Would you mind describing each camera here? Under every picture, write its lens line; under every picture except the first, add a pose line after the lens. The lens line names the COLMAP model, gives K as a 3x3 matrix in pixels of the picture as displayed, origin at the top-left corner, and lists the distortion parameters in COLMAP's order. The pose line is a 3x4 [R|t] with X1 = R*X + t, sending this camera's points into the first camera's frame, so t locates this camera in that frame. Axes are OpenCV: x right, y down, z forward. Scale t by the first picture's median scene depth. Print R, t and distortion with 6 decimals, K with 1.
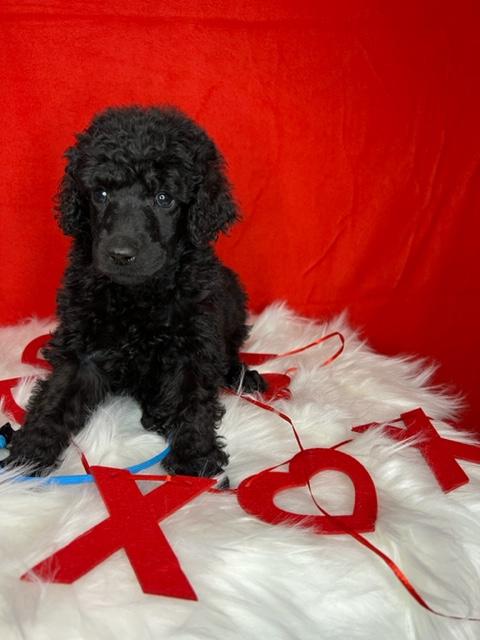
lens RADIAL K [[489.7, 0, 232.6], [0, 489.7, 322.2], [0, 0, 1]] dist [0.065281, -0.059331]
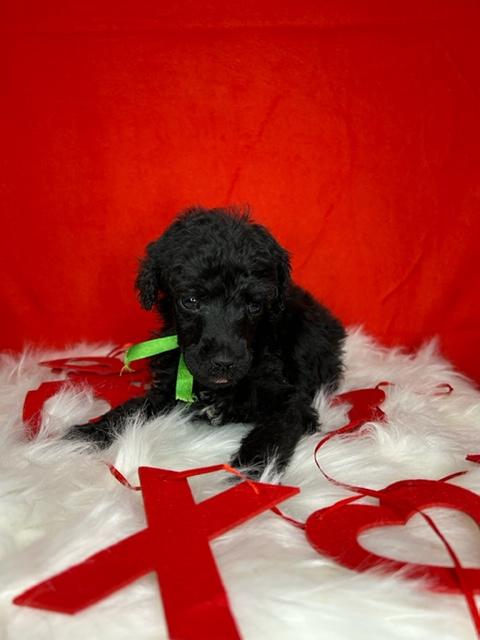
lens RADIAL K [[489.7, 0, 237.1], [0, 489.7, 319.5], [0, 0, 1]] dist [0.065281, -0.059331]
pose [[0.991330, -0.002877, -0.131367, 0.003937], [-0.016694, 0.988902, -0.147630, 0.084991], [0.130334, 0.148543, 0.980280, 0.134093]]
